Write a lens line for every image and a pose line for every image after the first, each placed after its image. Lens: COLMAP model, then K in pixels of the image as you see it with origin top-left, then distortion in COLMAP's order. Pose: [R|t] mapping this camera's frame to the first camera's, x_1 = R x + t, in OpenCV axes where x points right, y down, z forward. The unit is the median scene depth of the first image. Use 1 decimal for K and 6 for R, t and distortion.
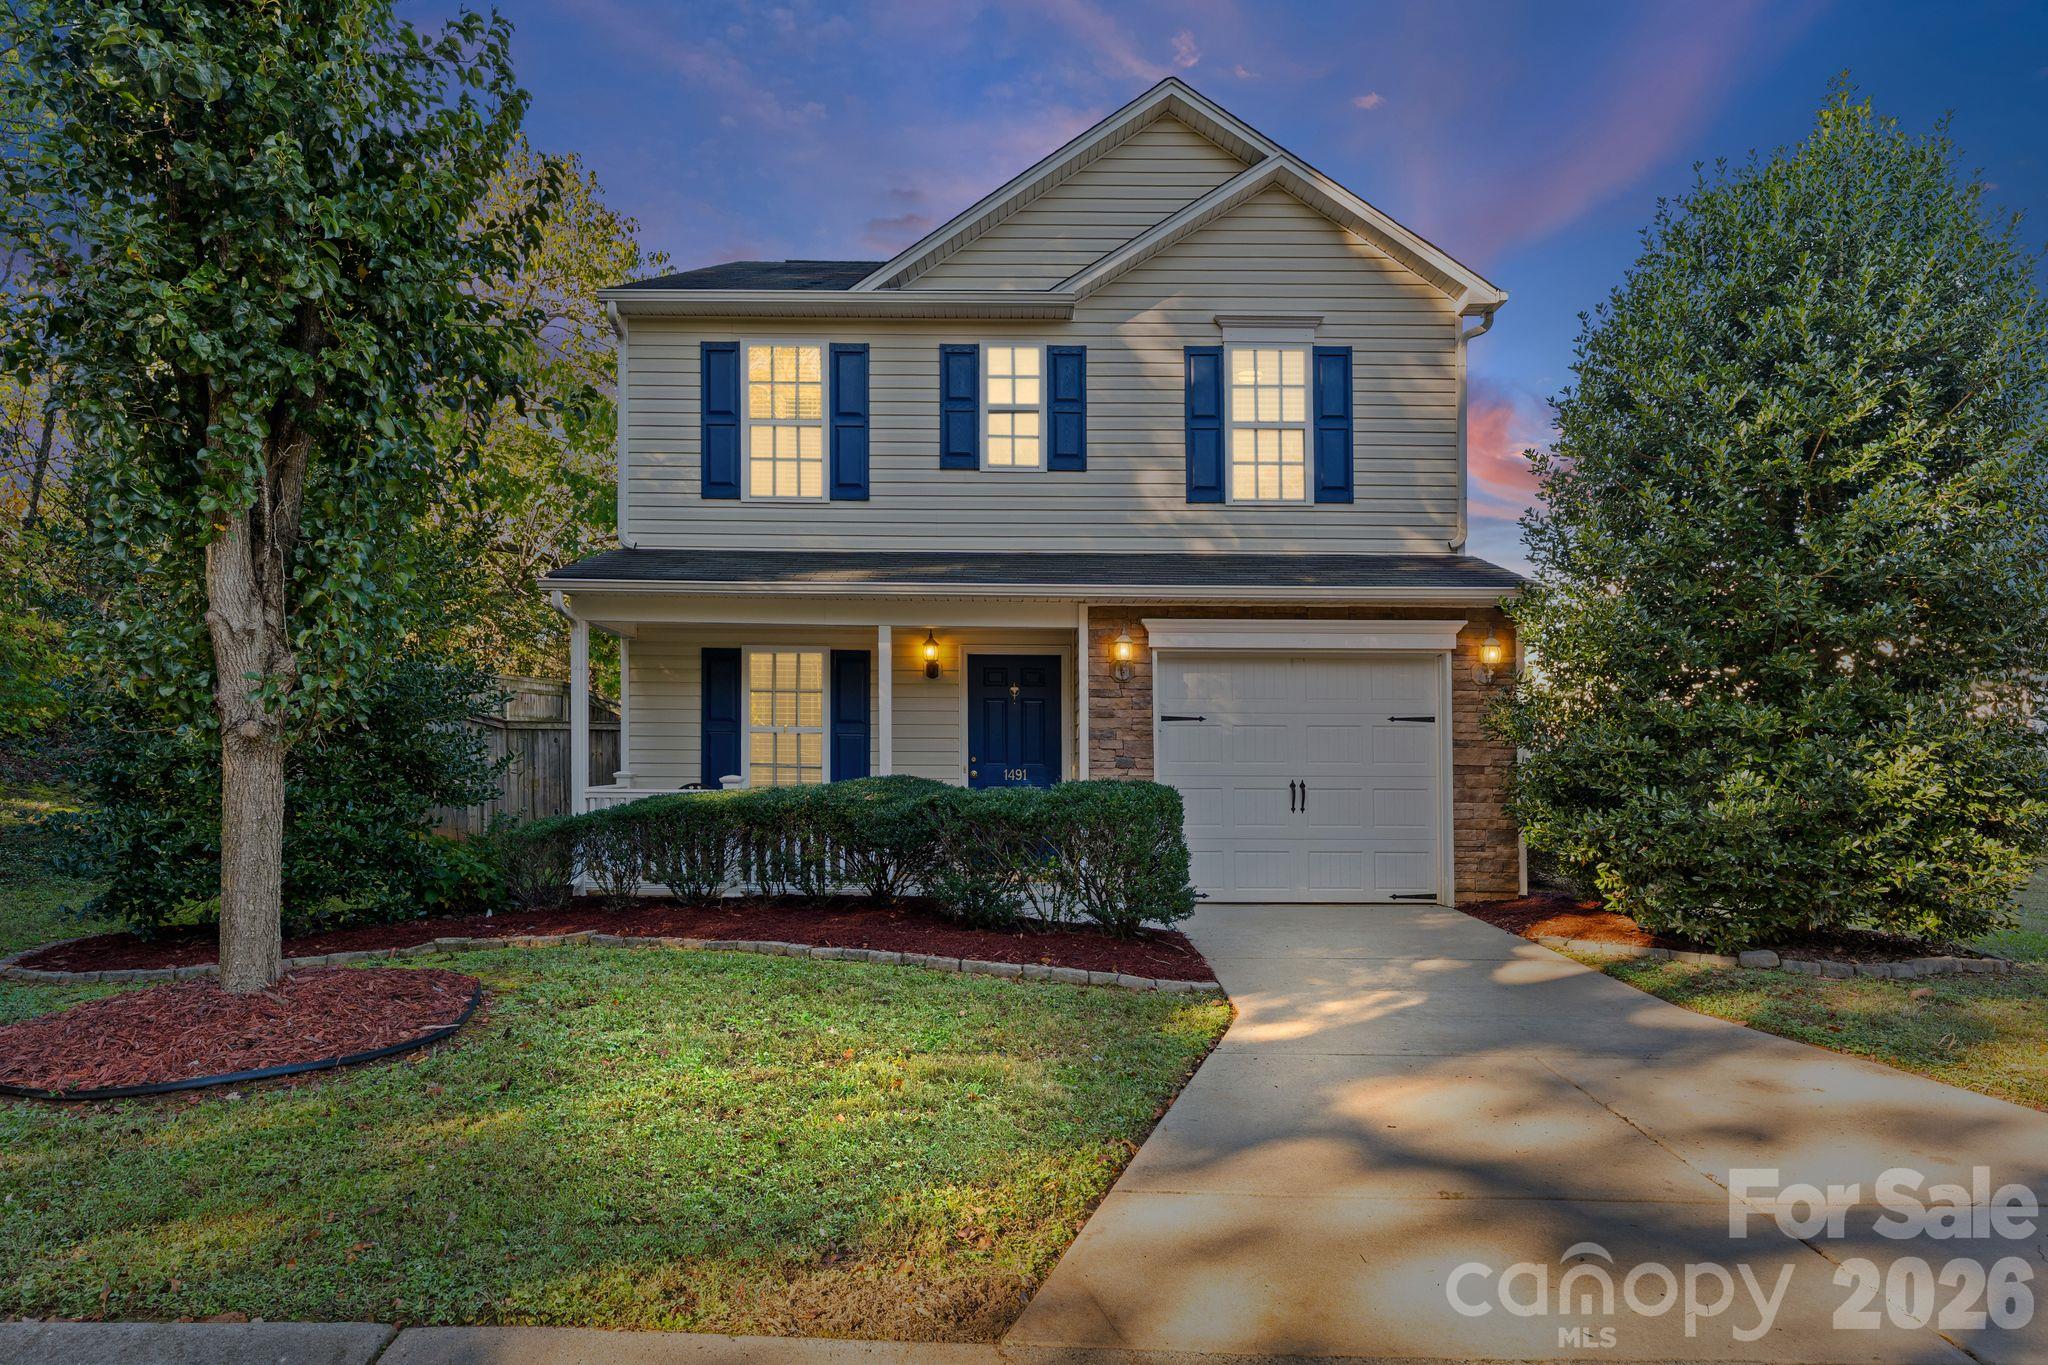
lens RADIAL K [[865.1, 0, 1030.7], [0, 865.1, 681.4], [0, 0, 1]] dist [0.001679, -0.000222]
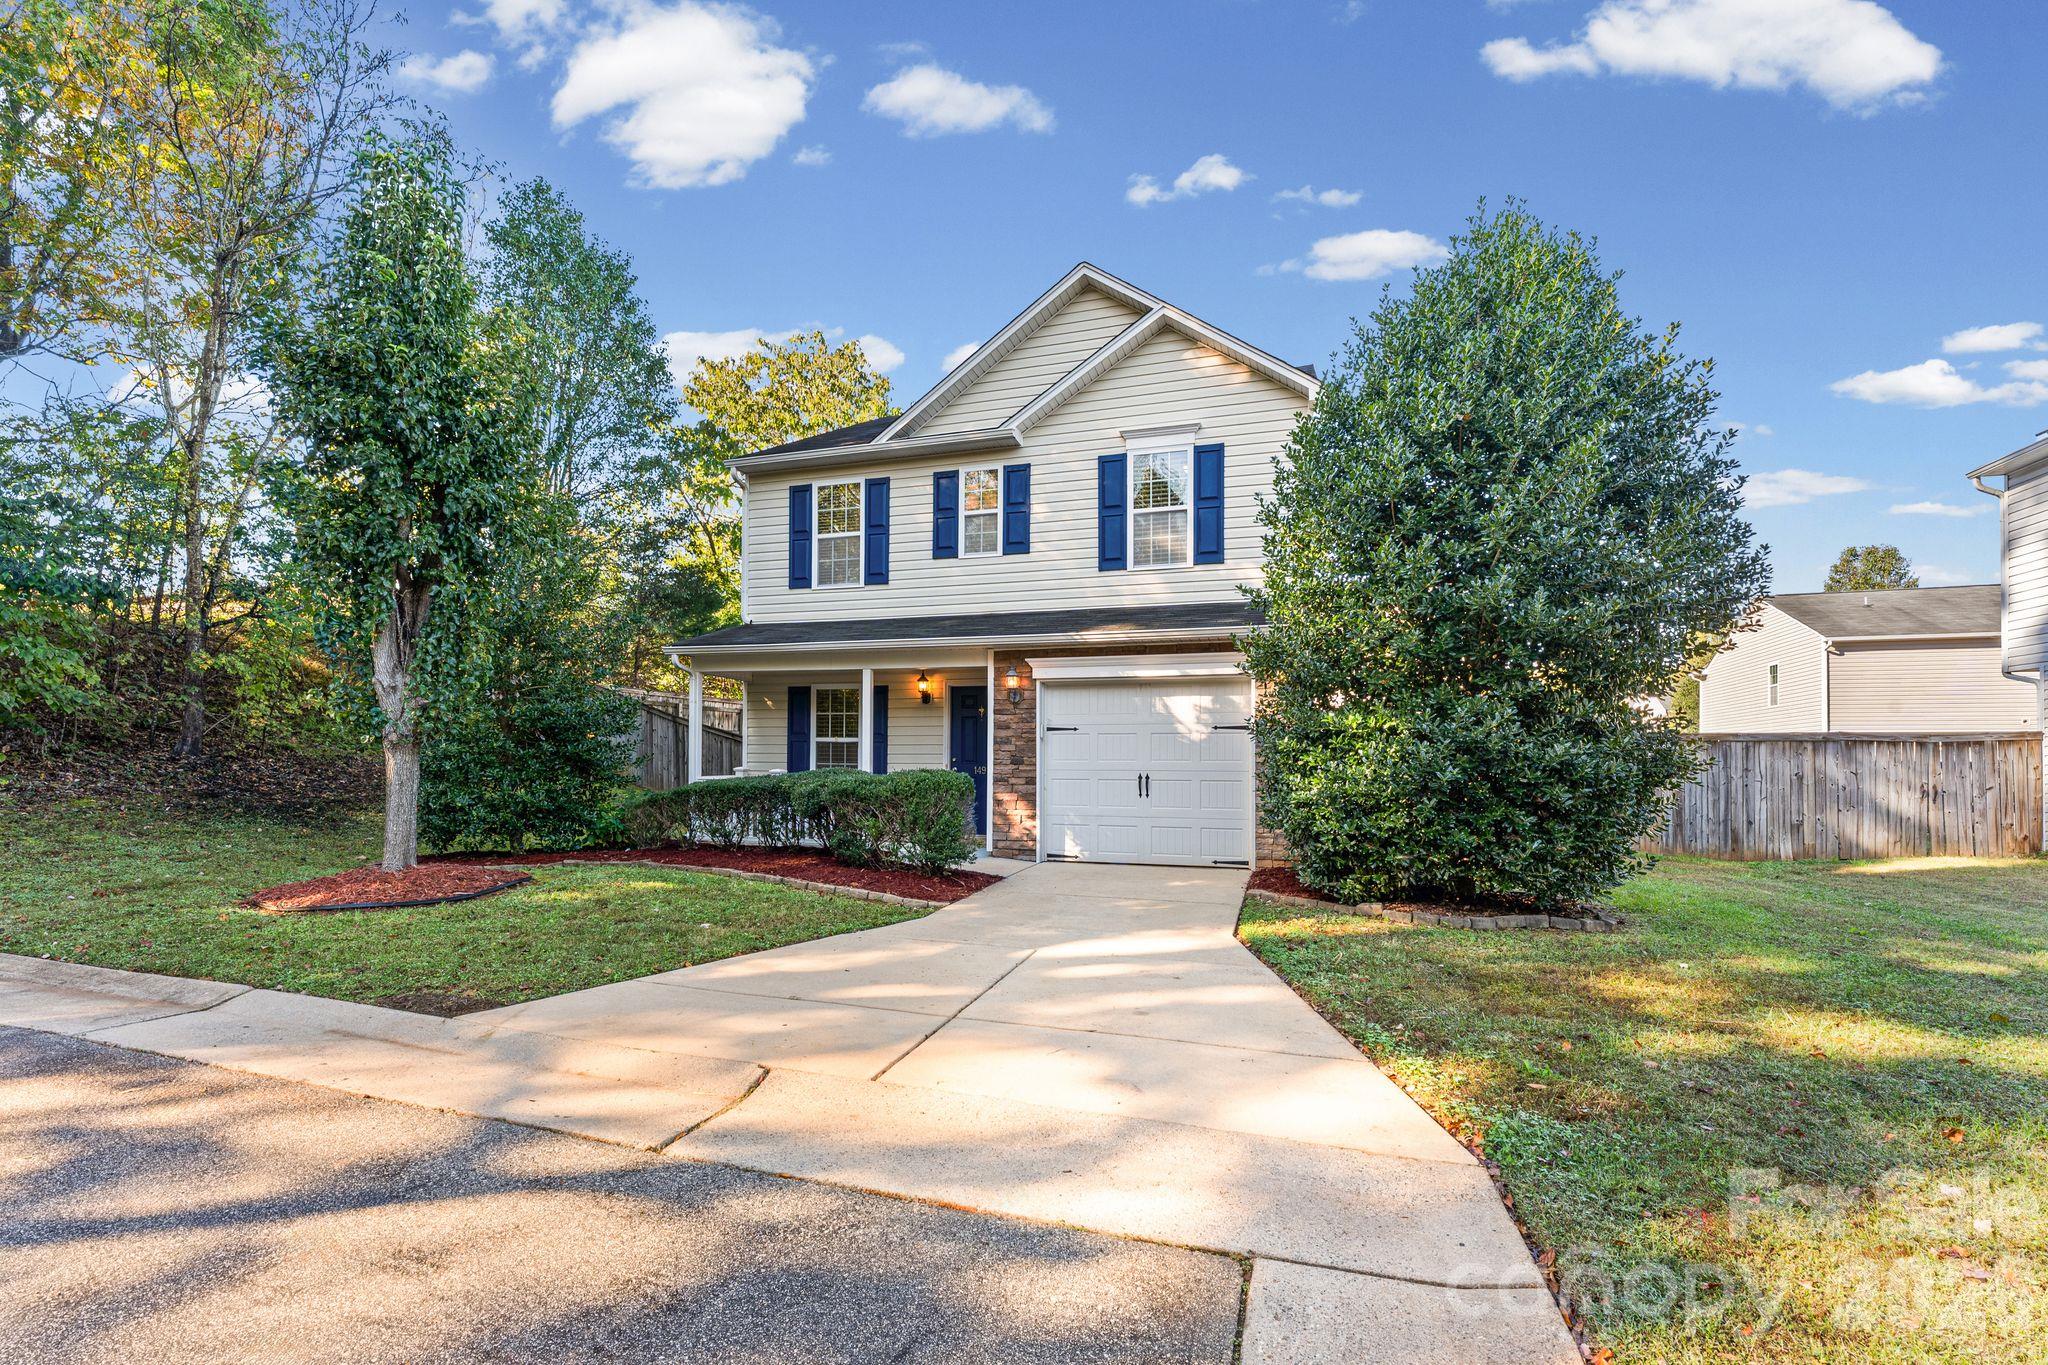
lens RADIAL K [[664.0, 0, 1024.4], [0, 664.0, 704.0], [0, 0, 1]] dist [0.000539, -0.000014]
pose [[0.971587, -0.020033, -0.235833, 0.312498], [0.019424, 0.999799, -0.004909, 0.005648], [0.235884, 0.000189, 0.971781, -0.044283]]
